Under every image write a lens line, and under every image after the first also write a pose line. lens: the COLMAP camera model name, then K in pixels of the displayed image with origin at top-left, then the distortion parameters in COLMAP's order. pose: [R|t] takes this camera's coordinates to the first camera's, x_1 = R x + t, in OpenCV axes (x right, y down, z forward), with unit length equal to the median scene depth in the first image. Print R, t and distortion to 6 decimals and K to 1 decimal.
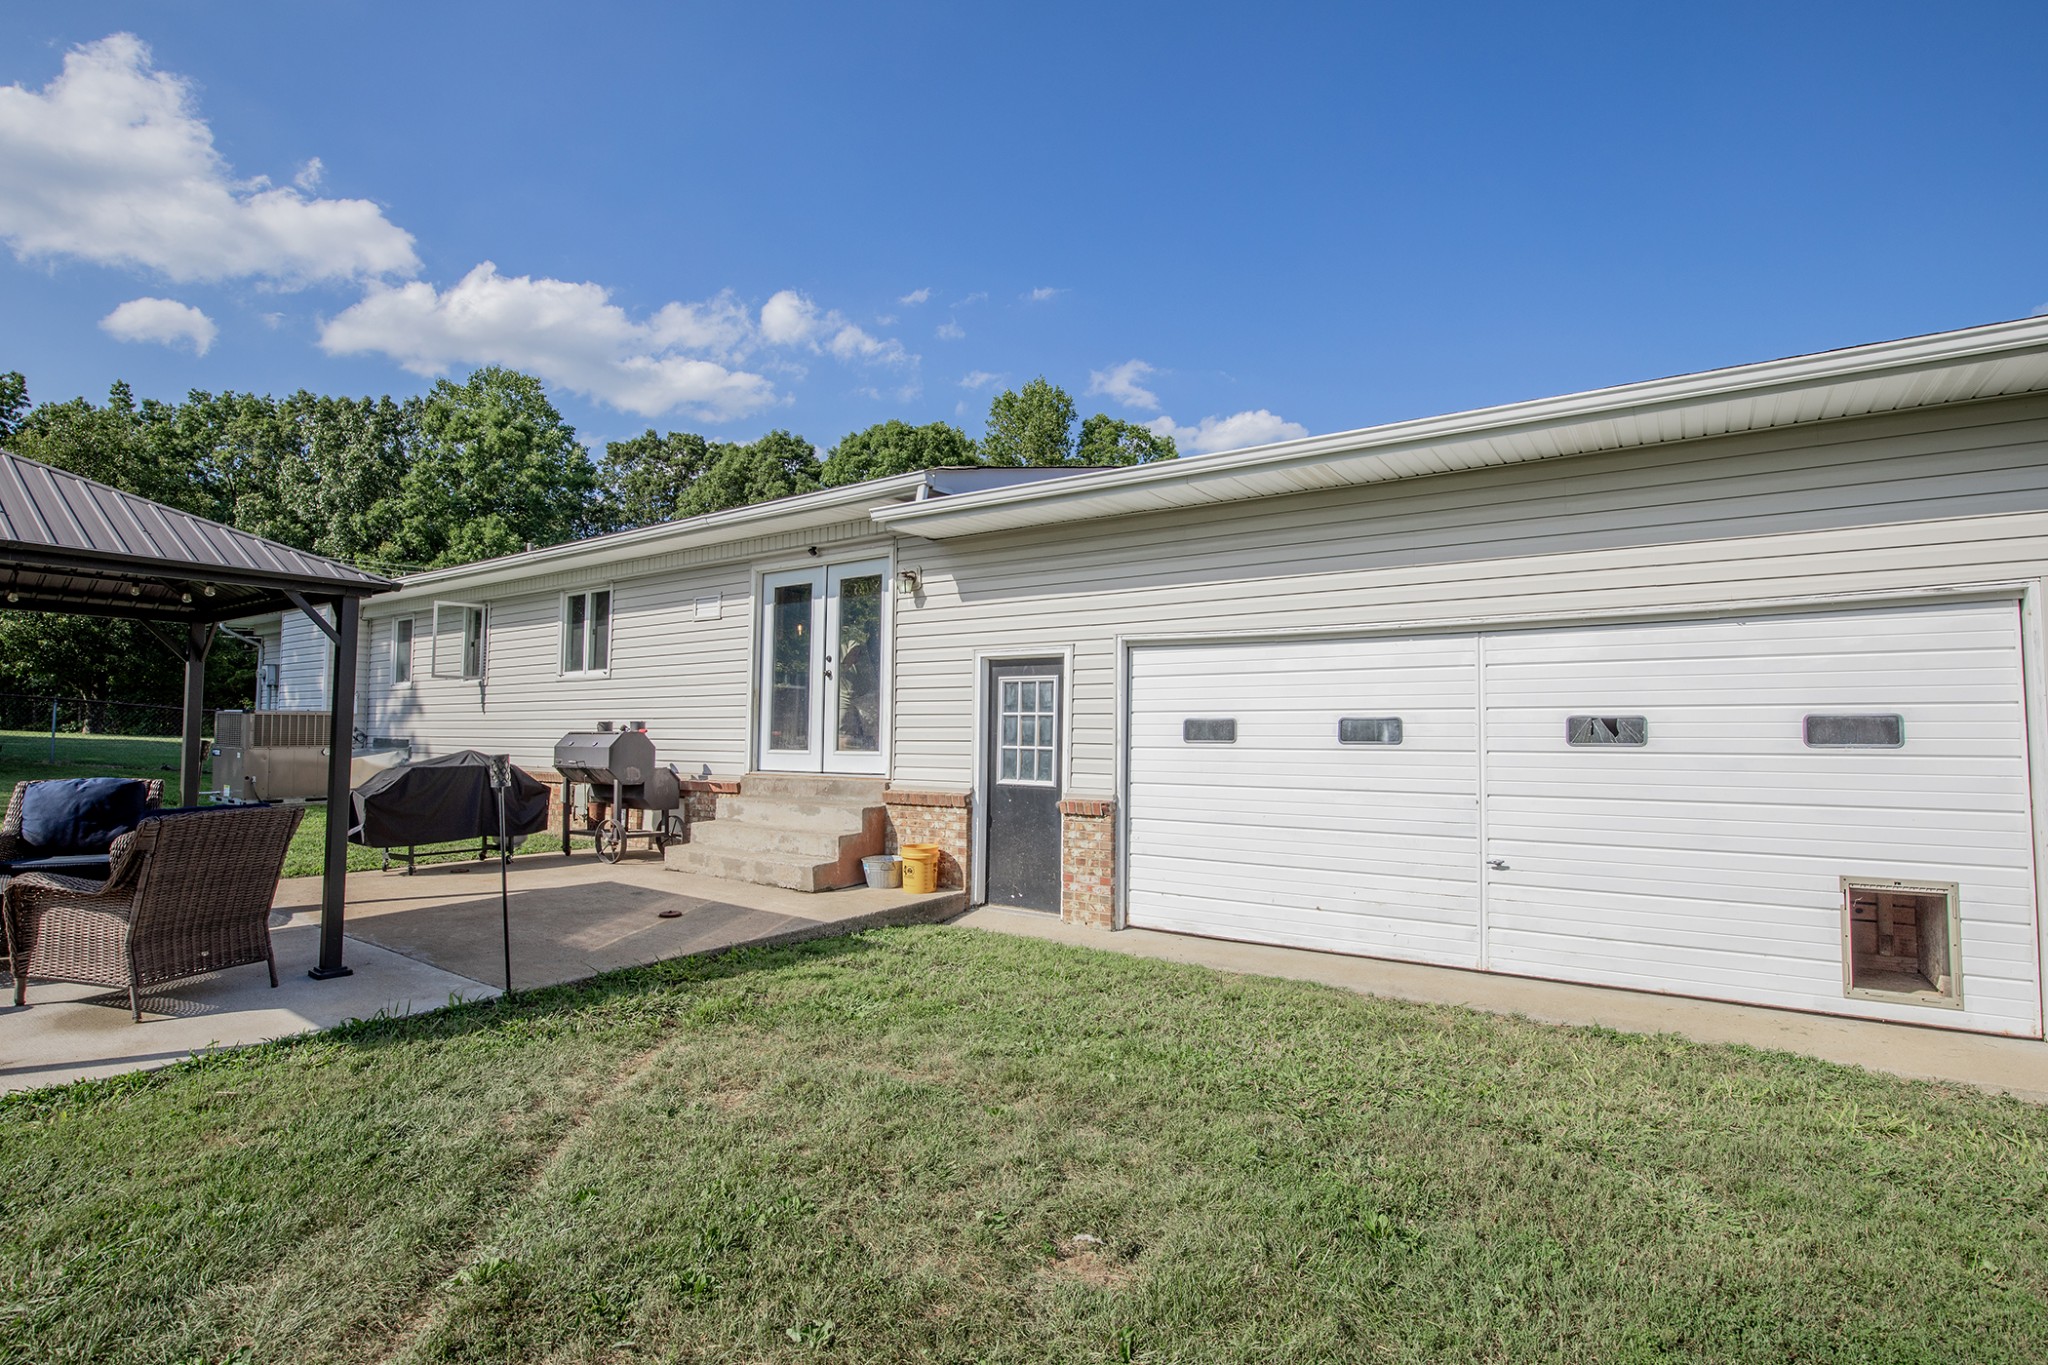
lens RADIAL K [[997.8, 0, 1026.4], [0, 997.8, 684.0], [0, 0, 1]] dist [-0.018619, 0.000000]
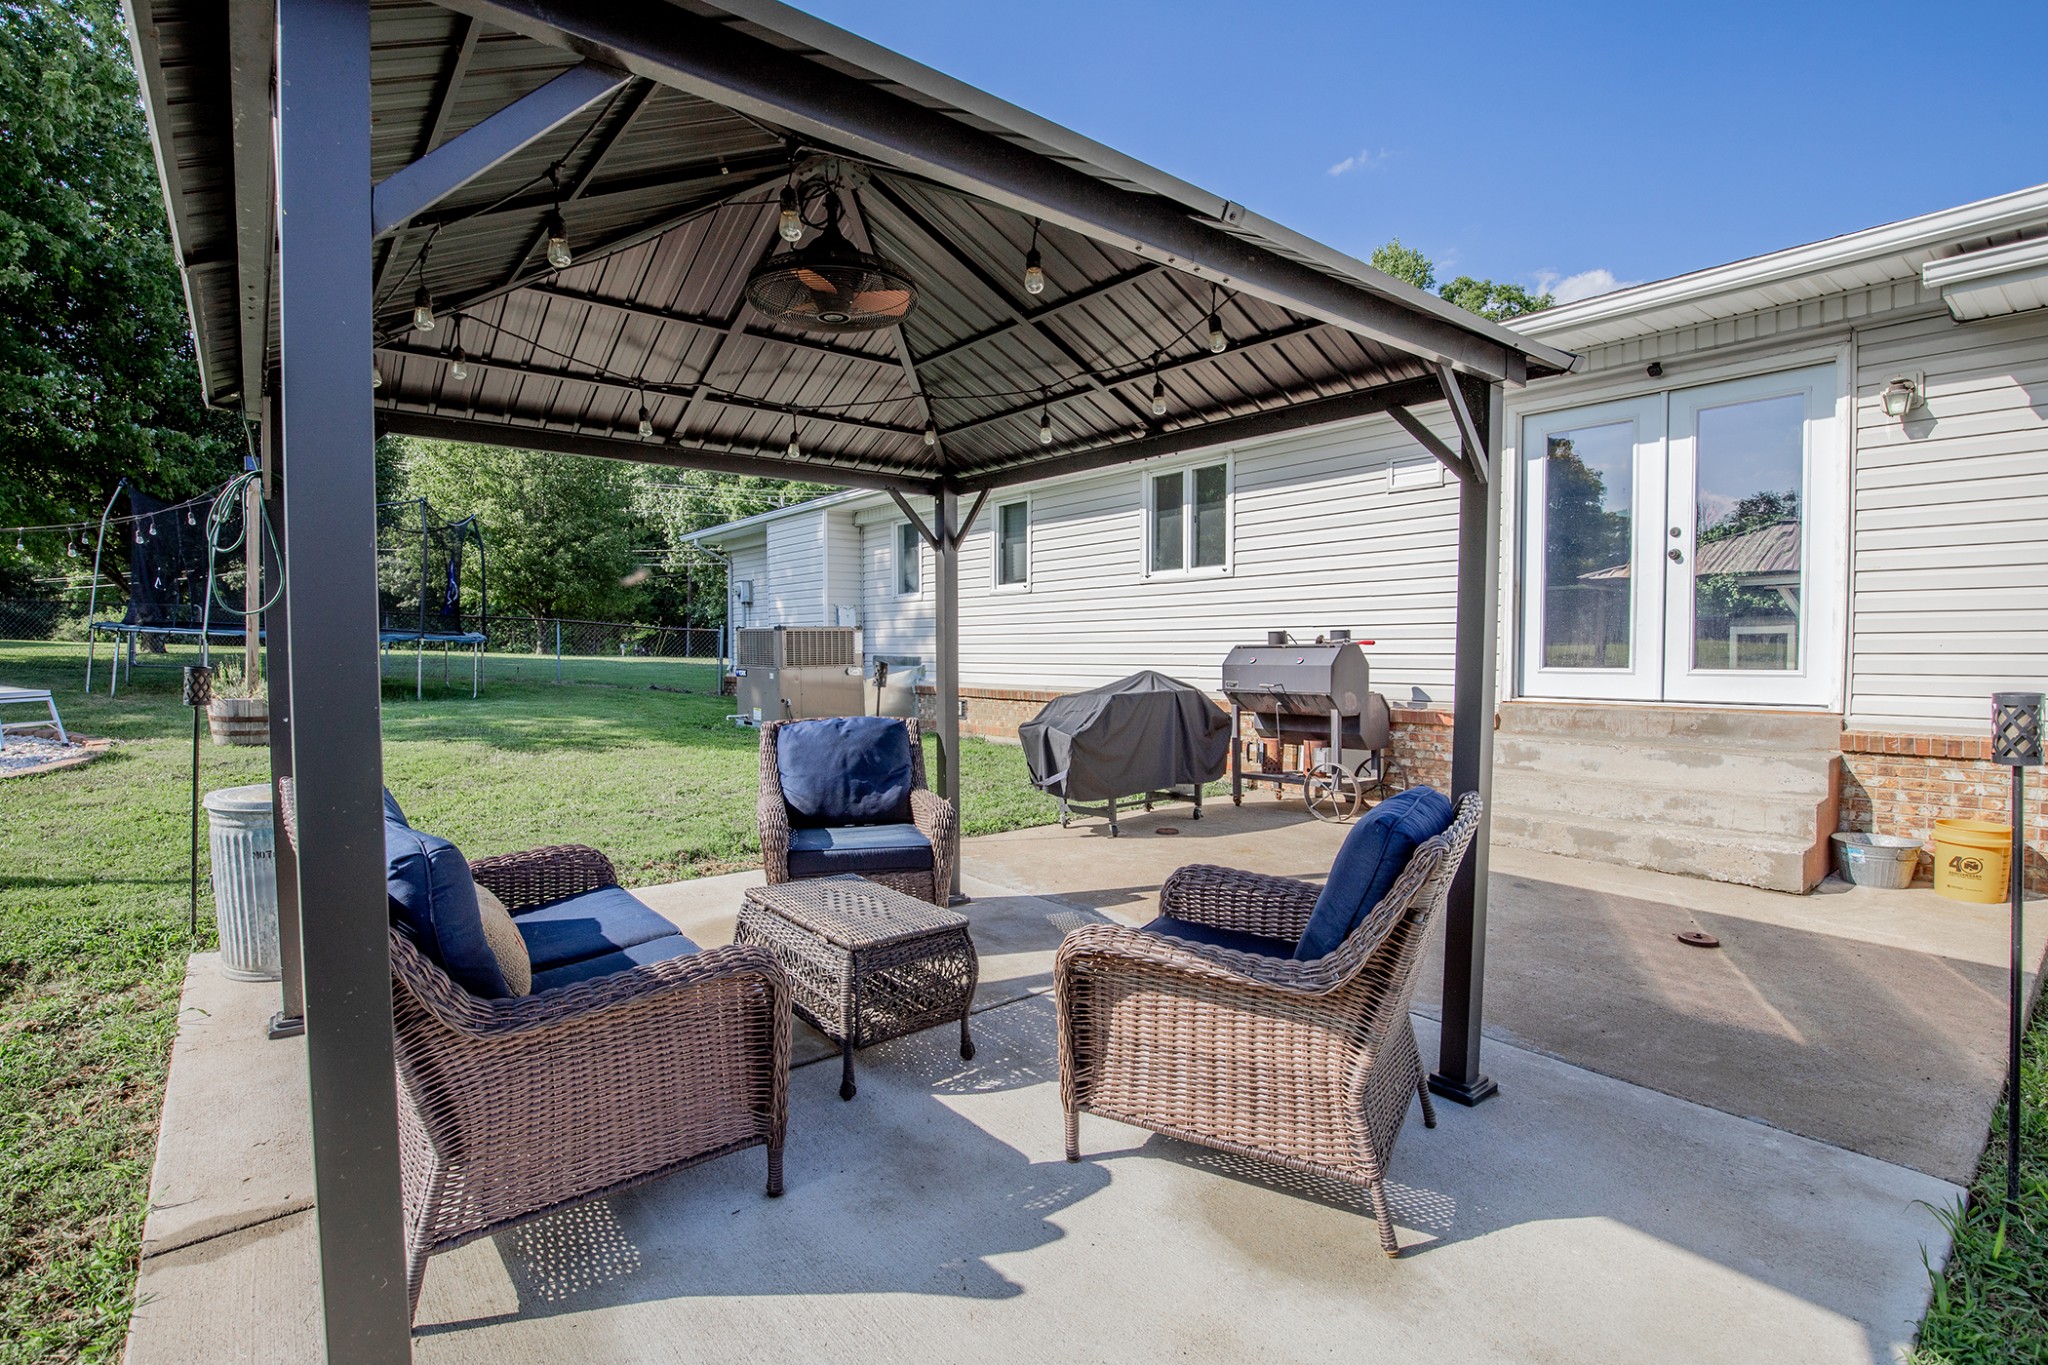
lens RADIAL K [[997.8, 0, 1026.4], [0, 997.8, 684.0], [0, 0, 1]] dist [-0.018619, 0.000000]
pose [[0.963750, -0.001251, -0.266804, -0.439023], [0.024930, 0.996036, 0.085382, 0.008786], [0.265640, -0.088939, 0.959961, 0.235164]]
